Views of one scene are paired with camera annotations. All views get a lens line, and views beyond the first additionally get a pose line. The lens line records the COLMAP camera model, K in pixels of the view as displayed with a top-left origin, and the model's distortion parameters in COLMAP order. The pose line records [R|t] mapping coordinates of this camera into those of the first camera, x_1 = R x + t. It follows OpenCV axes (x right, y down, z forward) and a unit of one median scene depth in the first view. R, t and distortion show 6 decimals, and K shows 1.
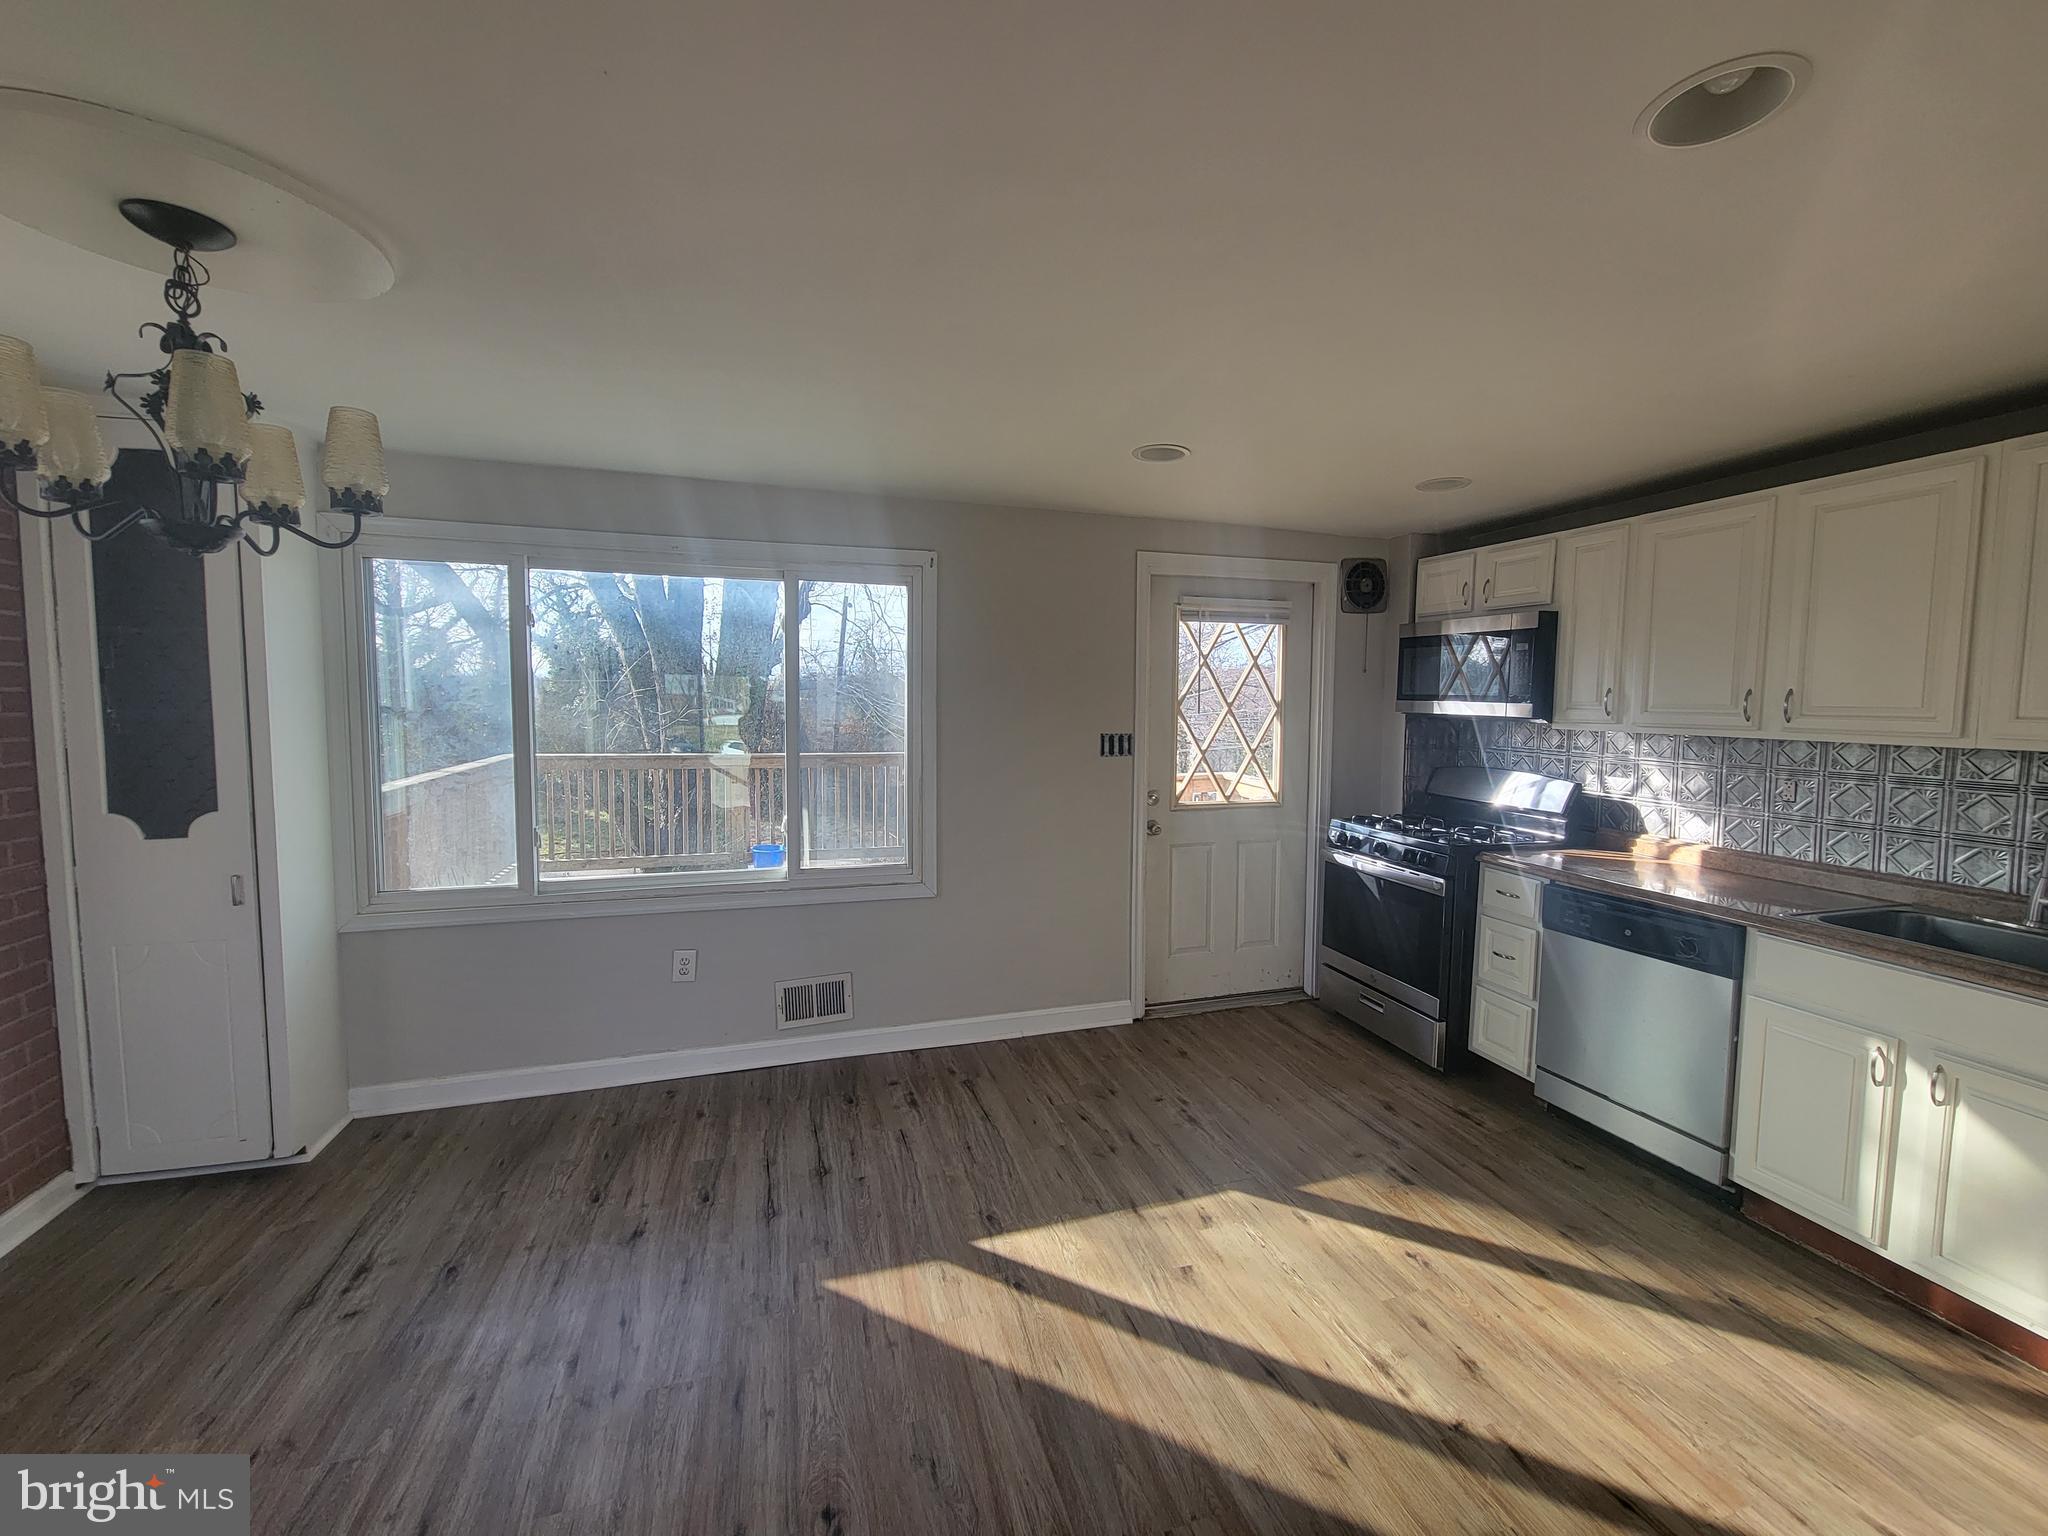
lens RADIAL K [[834.2, 0, 1046.6], [0, 834.2, 756.0], [0, 0, 1]] dist [-0.002134, 0.000125]
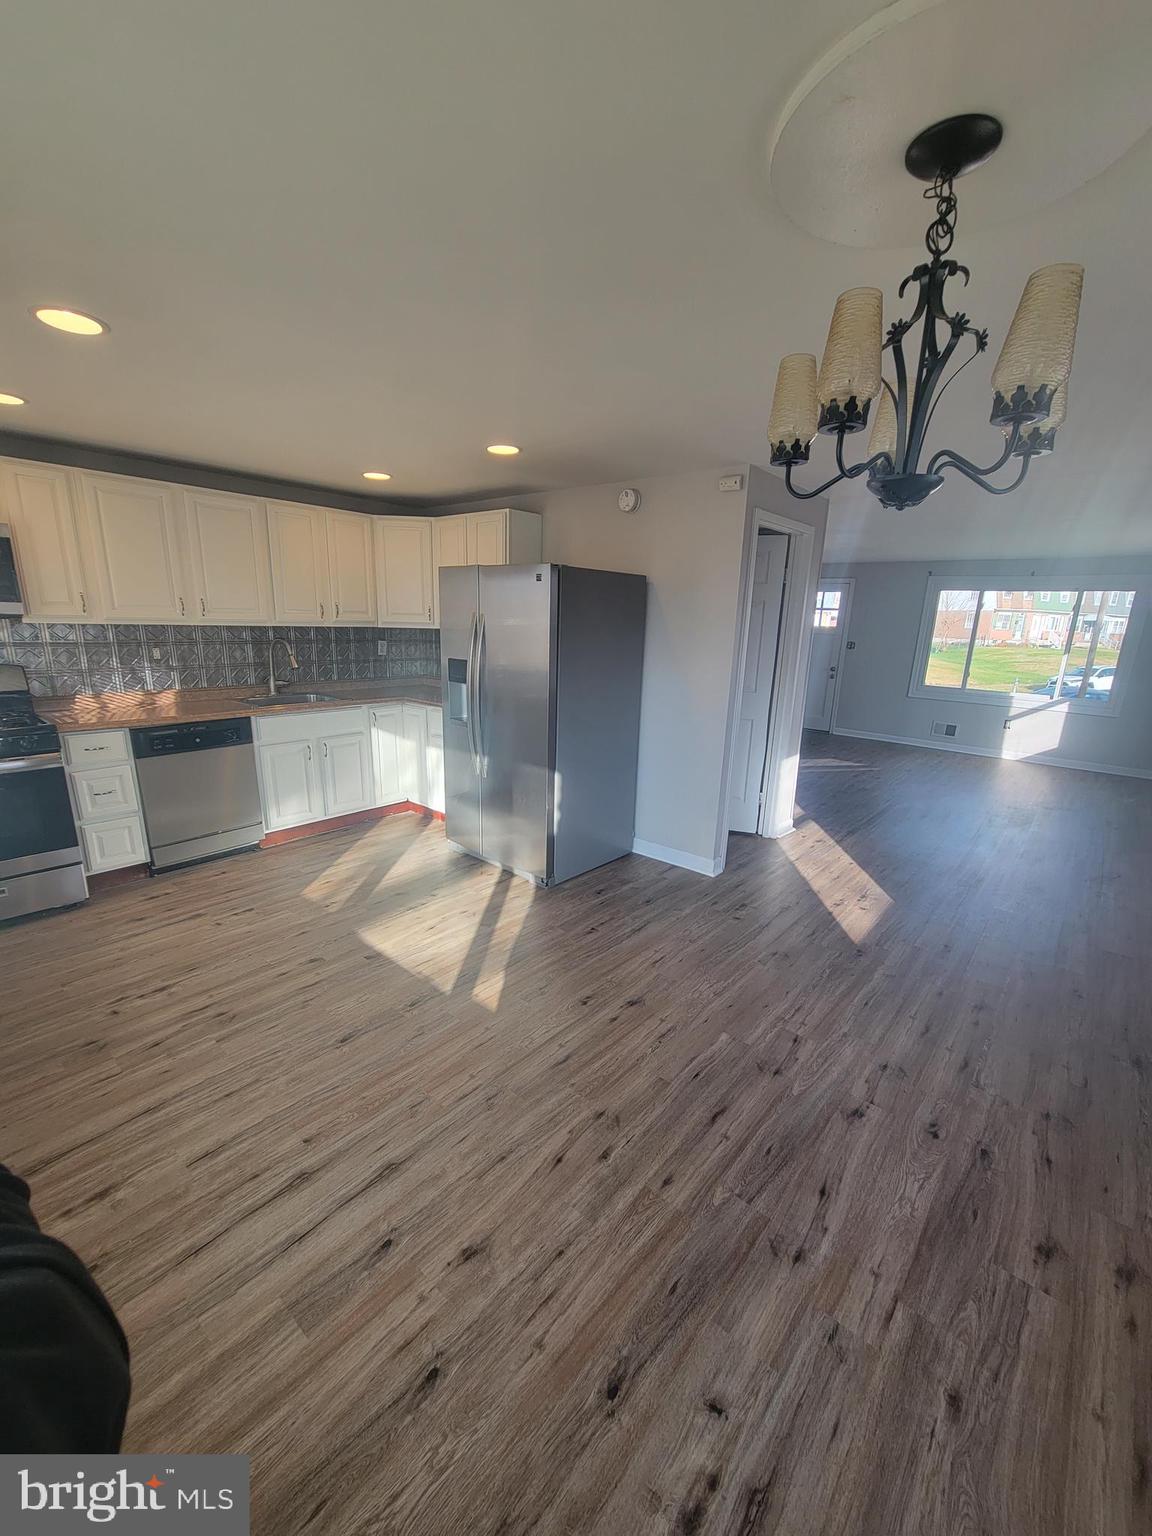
lens RADIAL K [[625.6, 0, 583.5], [0, 625.6, 784.9], [0, 0, 1]] dist [-0.002134, 0.000125]
pose [[-0.525562, -0.246503, 0.814261, -0.763313], [0.023255, 0.952584, 0.303387, -0.075303], [-0.850438, 0.178384, -0.494909, 0.892929]]
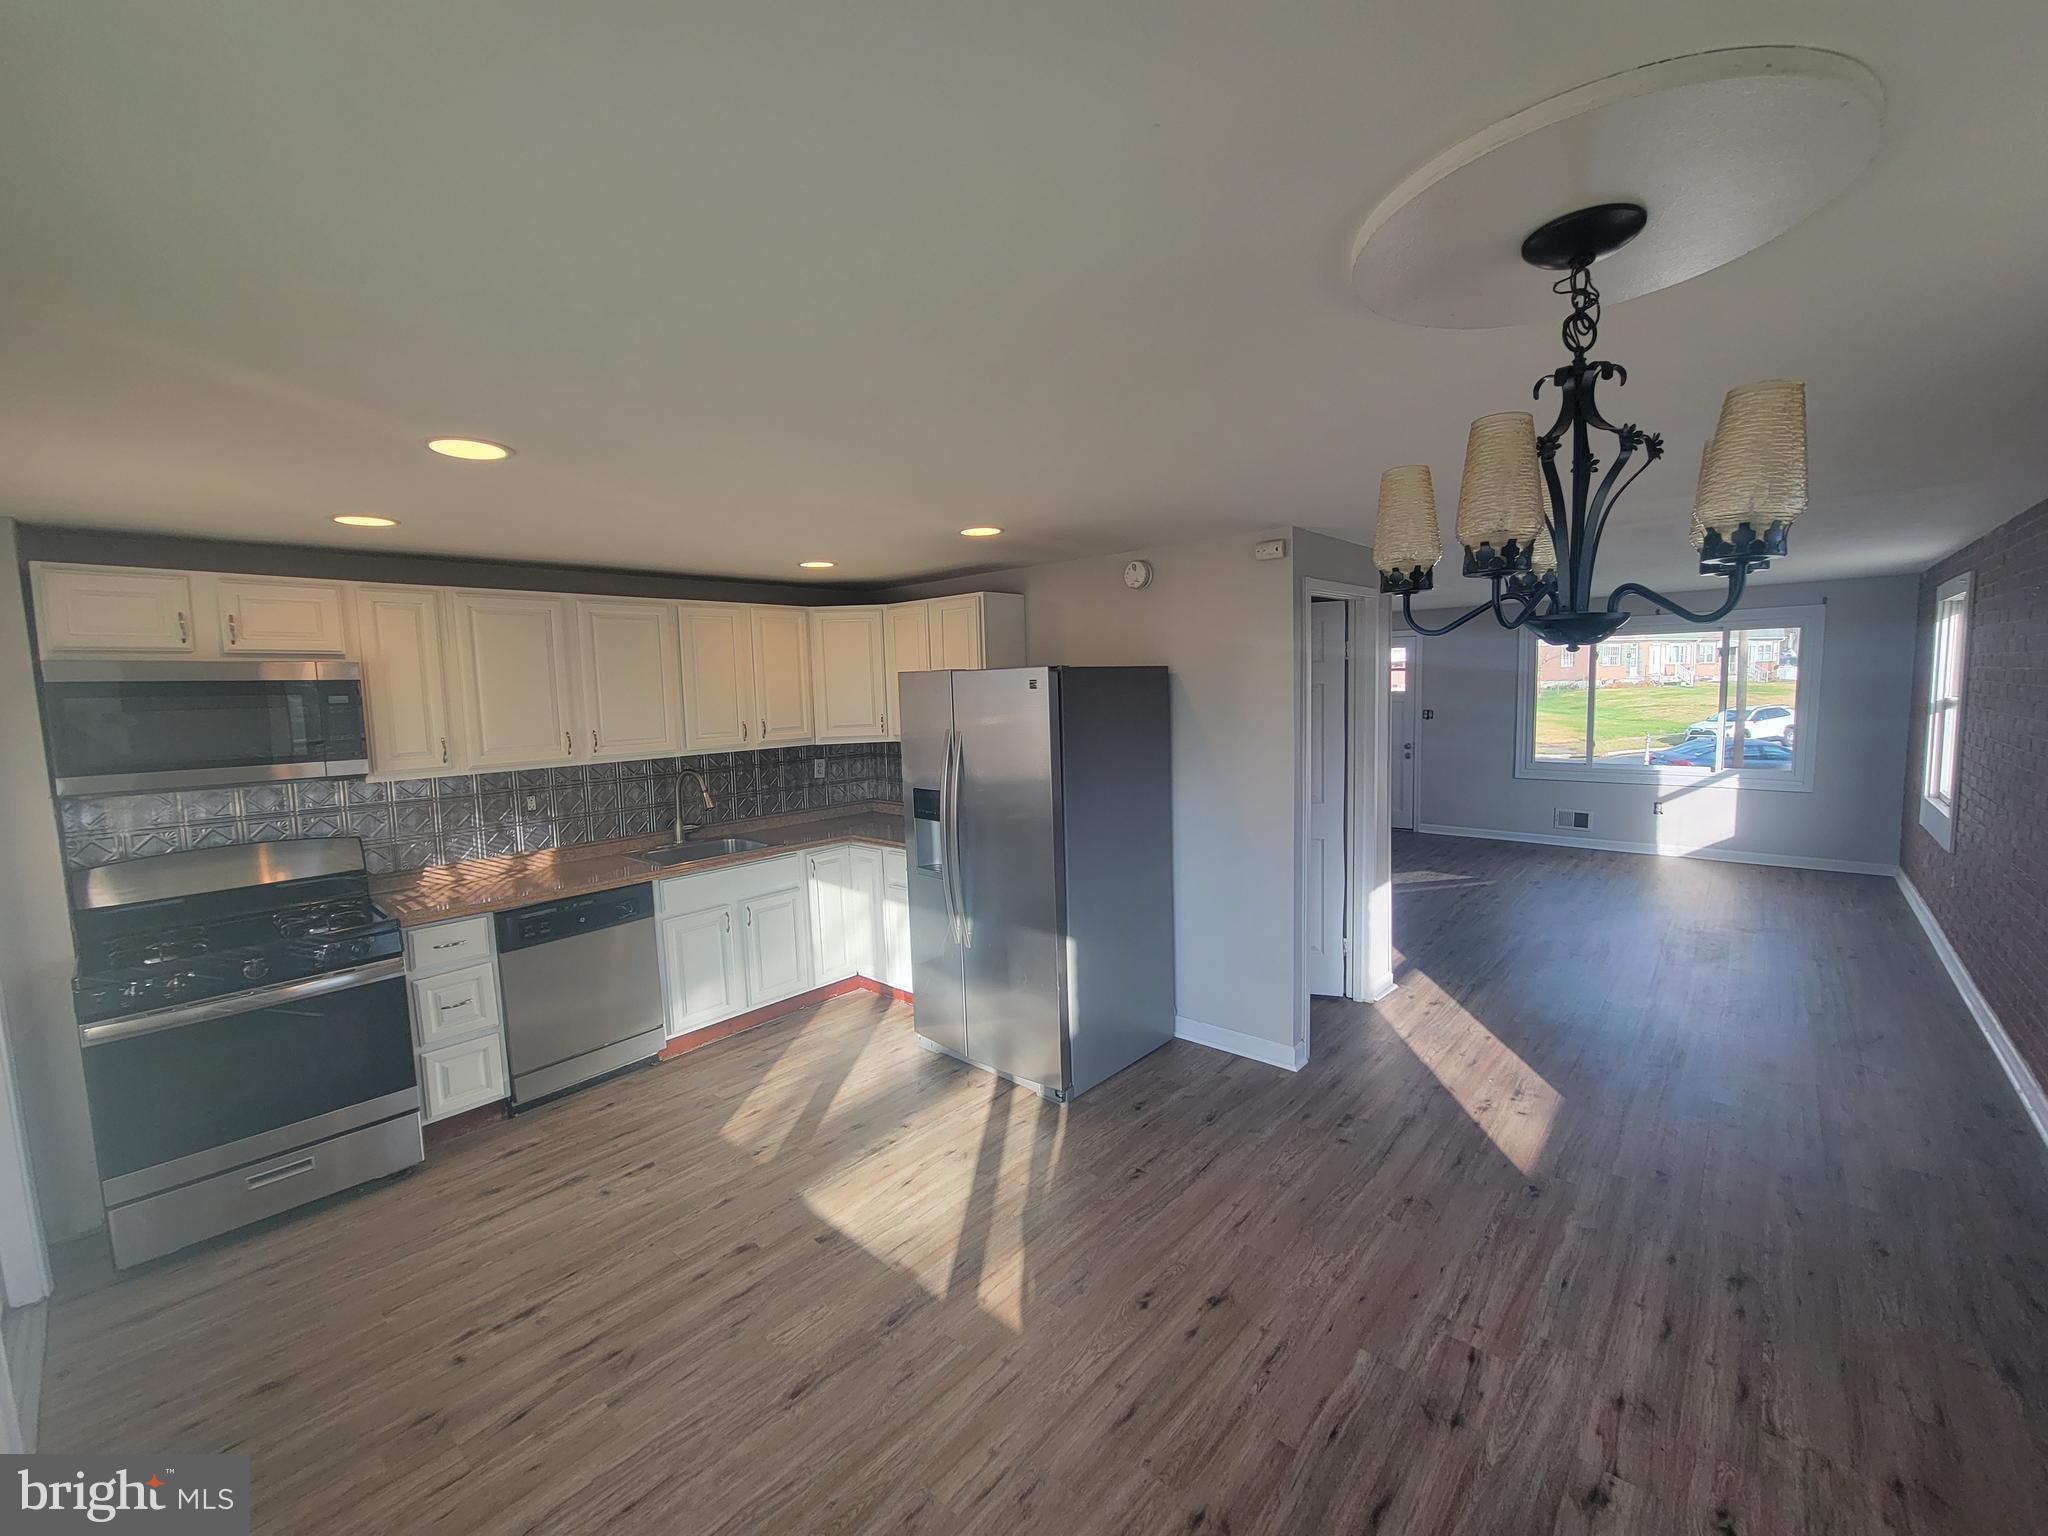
lens RADIAL K [[834.2, 0, 1048.5], [0, 834.2, 757.7], [0, 0, 1]] dist [-0.002134, 0.000125]
pose [[-0.515714, -0.071998, 0.853730, -0.715099], [0.085699, 0.987130, 0.135016, -0.142010], [-0.852464, 0.142794, -0.502907, 0.911927]]
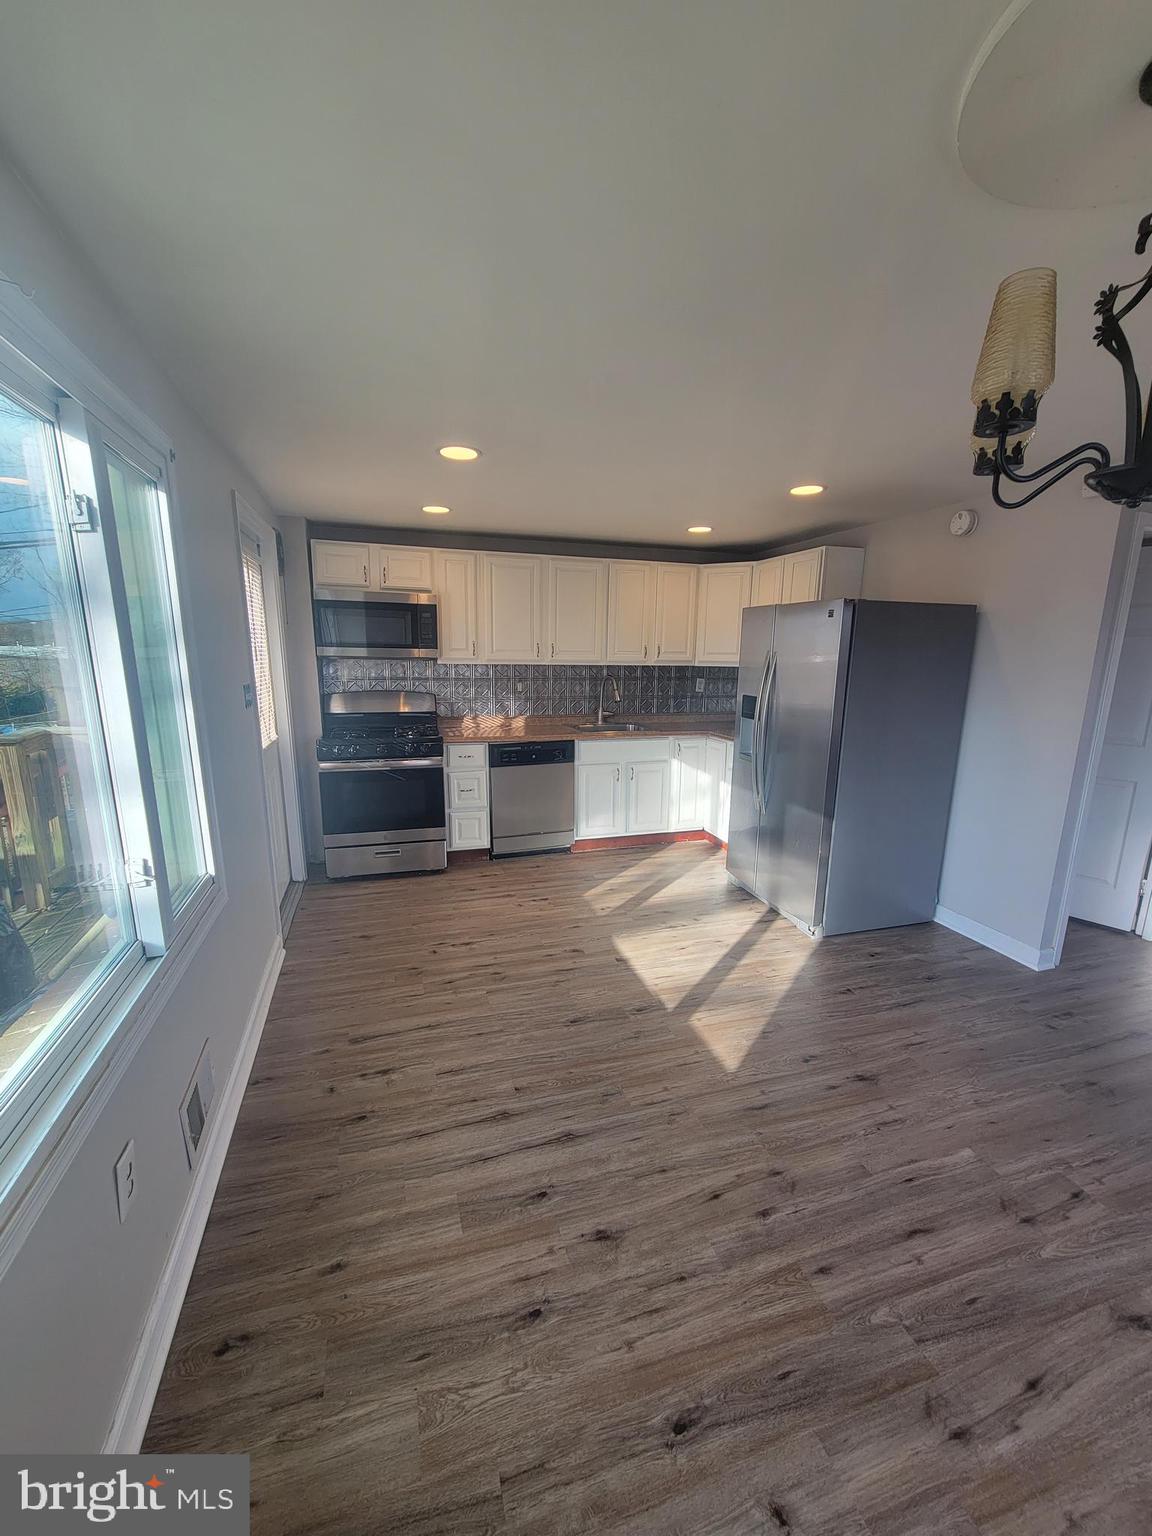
lens RADIAL K [[625.6, 0, 583.0], [0, 625.6, 784.9], [0, 0, 1]] dist [-0.002134, 0.000125]
pose [[0.005689, -0.221575, 0.975127, -0.842018], [0.056730, 0.973644, 0.220907, -0.065596], [-0.998373, 0.054062, 0.018109, 0.771300]]
